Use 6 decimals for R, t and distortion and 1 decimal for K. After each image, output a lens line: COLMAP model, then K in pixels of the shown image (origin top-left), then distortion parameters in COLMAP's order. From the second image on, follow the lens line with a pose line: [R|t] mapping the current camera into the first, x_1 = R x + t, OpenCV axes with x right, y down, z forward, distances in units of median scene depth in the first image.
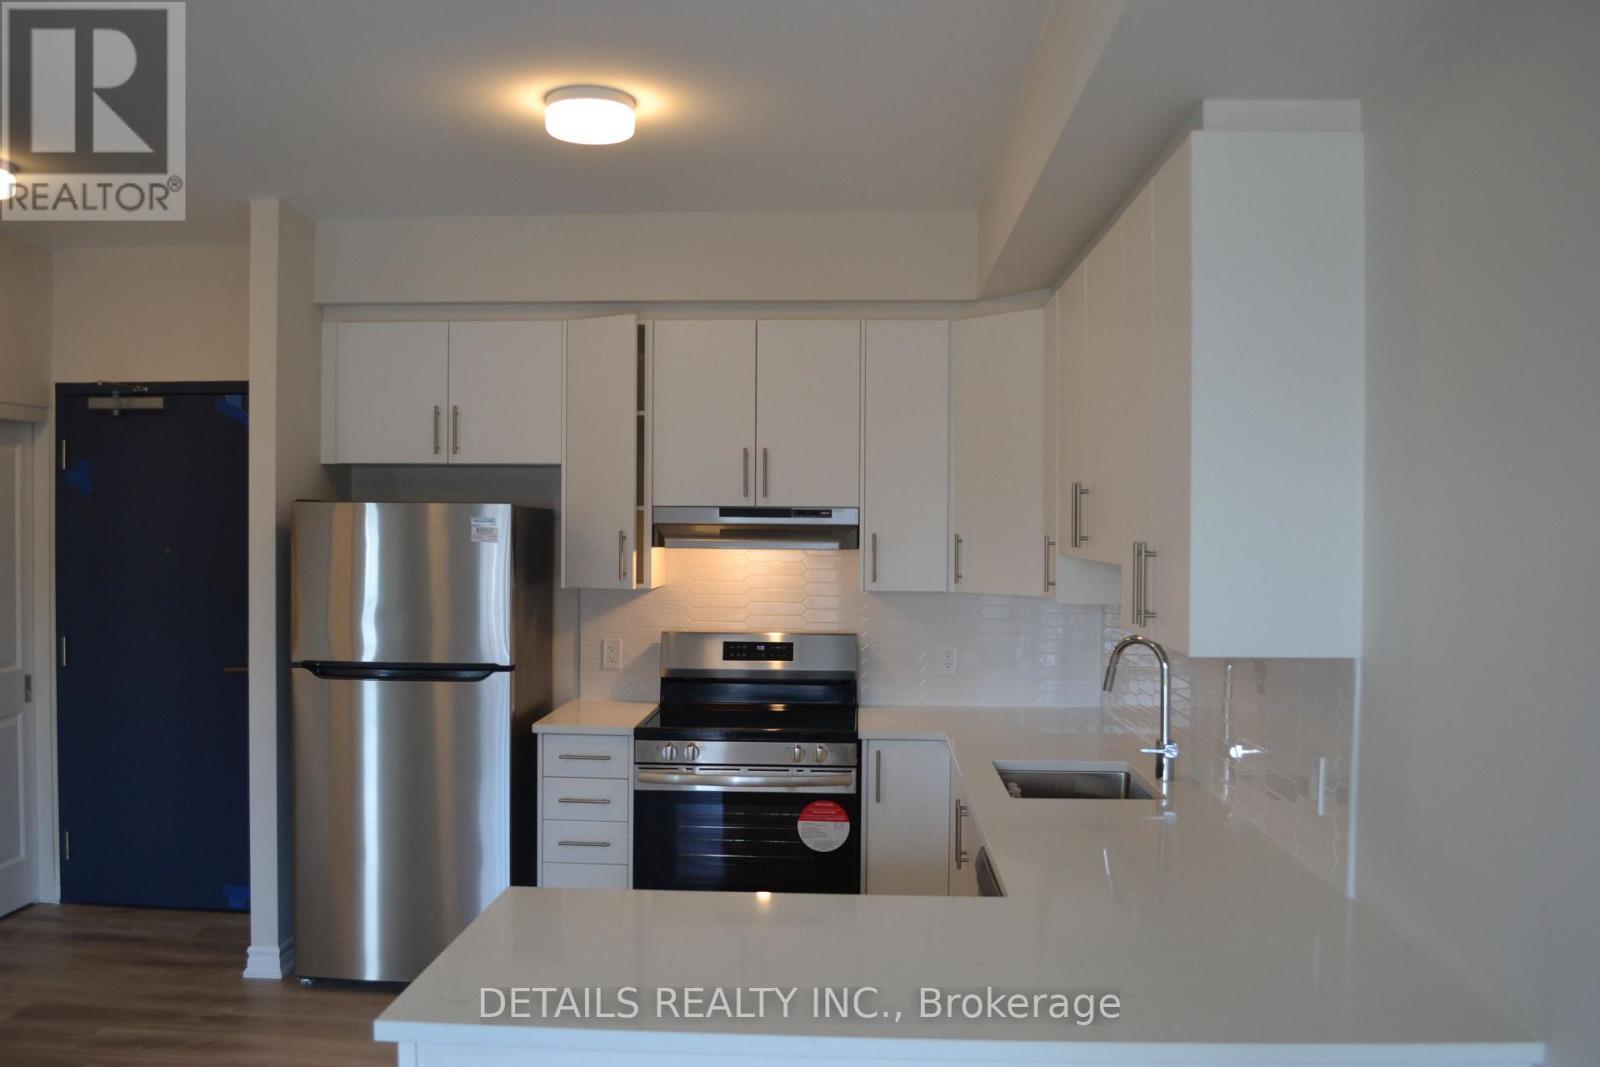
lens RADIAL K [[1283.3, 0, 792.3], [0, 1283.3, 548.0], [0, 0, 1]] dist [-0.082118, 0.007017]
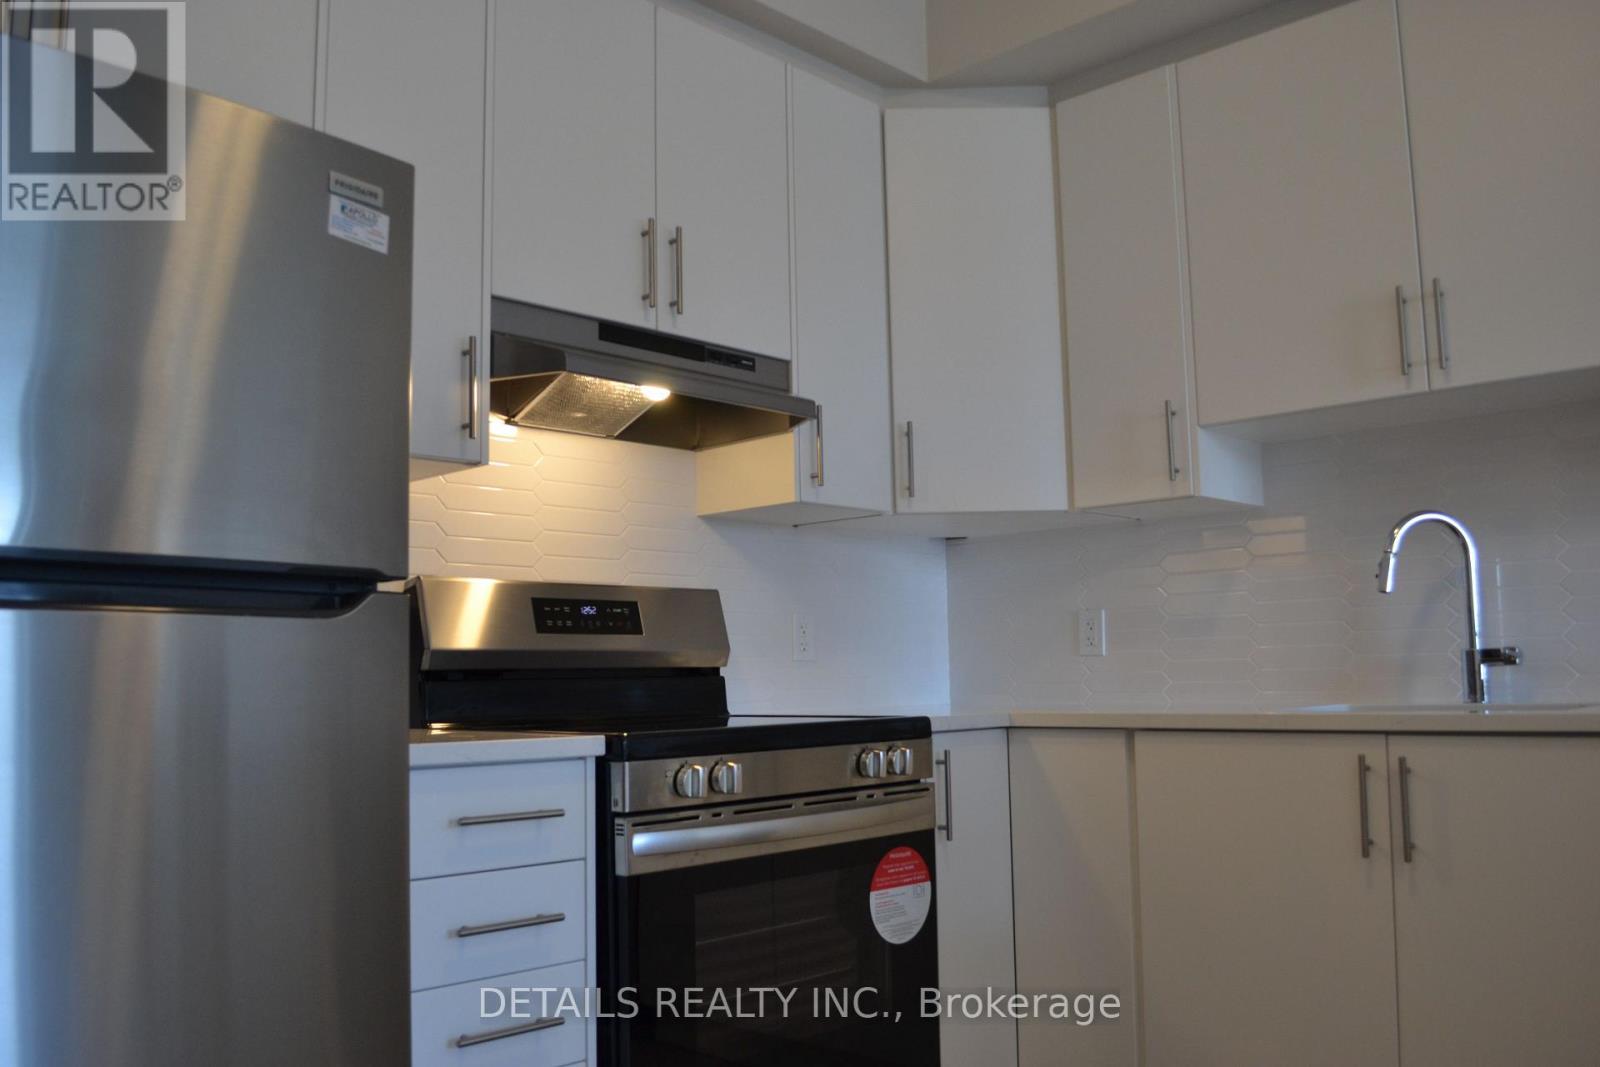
lens RADIAL K [[1328.2, 0, 791.6], [0, 1328.2, 550.0], [0, 0, 1]] dist [-0.079153, 0.009578]
pose [[0.655091, 0.051876, 0.753767, -0.429332], [0.037600, 0.994166, -0.101098, 0.124093], [-0.754614, 0.094570, 0.649319, 0.644282]]
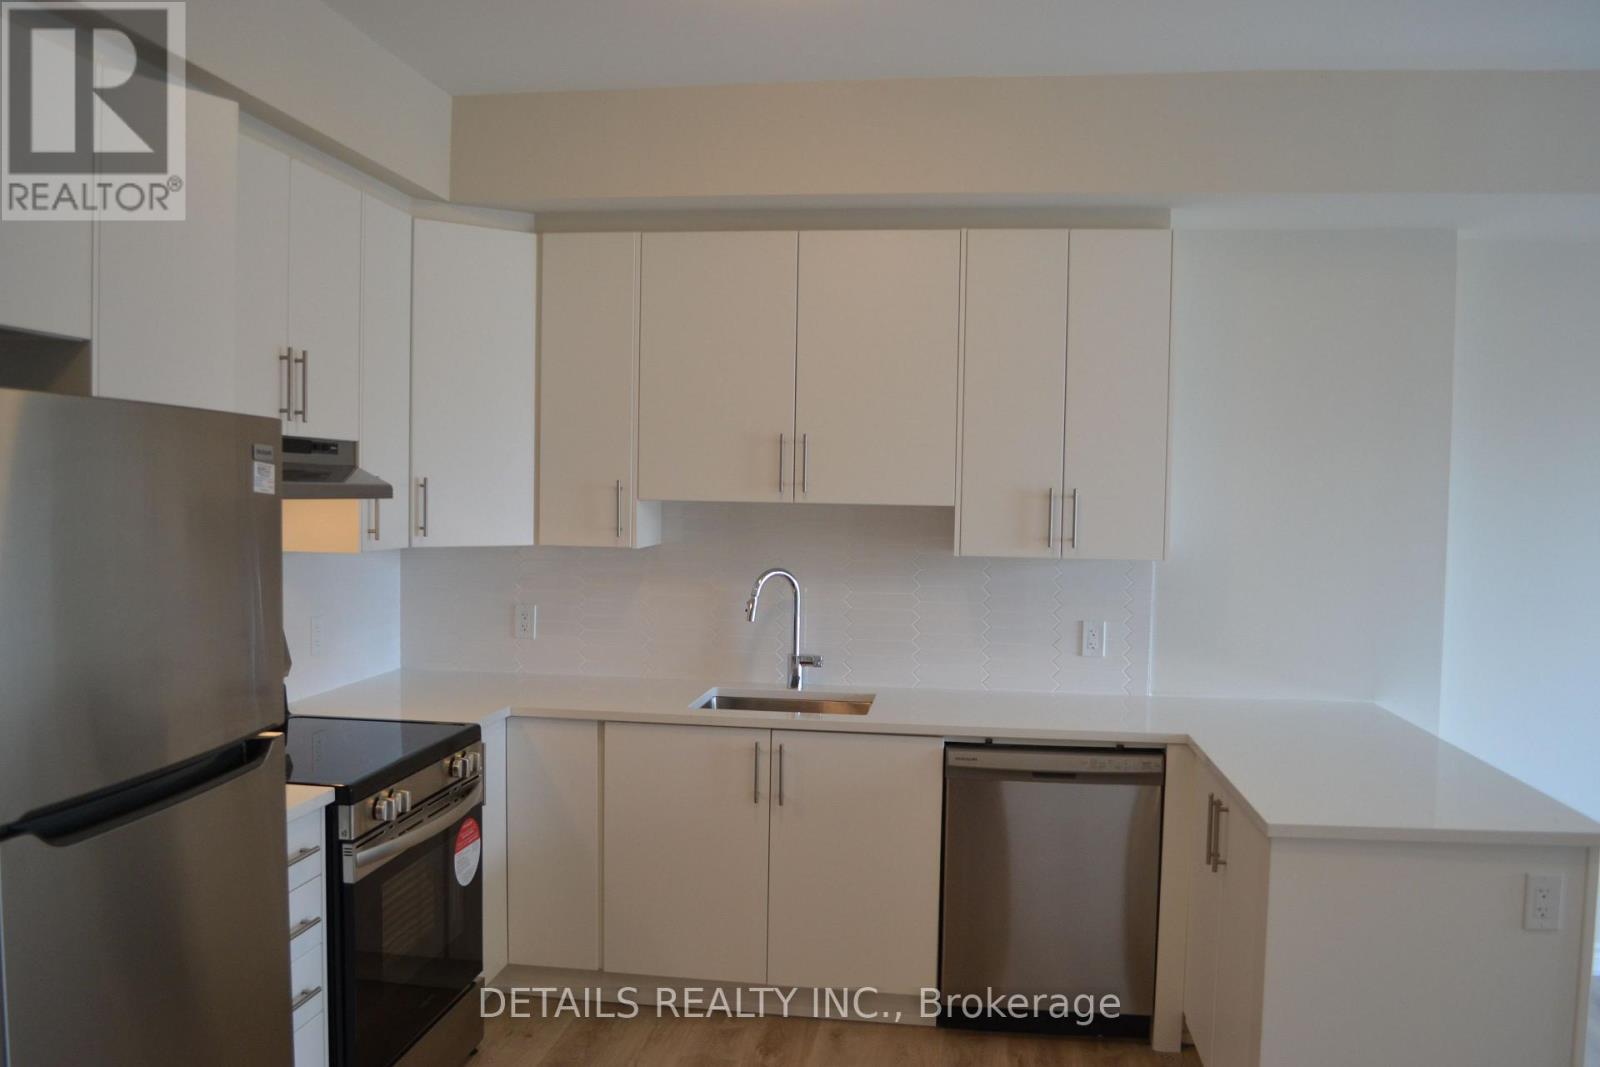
lens RADIAL K [[1283.3, 0, 792.3], [0, 1283.3, 548.0], [0, 0, 1]] dist [-0.082118, 0.007017]
pose [[0.082822, -0.052689, 0.995171, -0.709329], [0.002192, 0.998609, 0.052688, -0.008555], [-0.996562, -0.002182, 0.082823, 0.724487]]
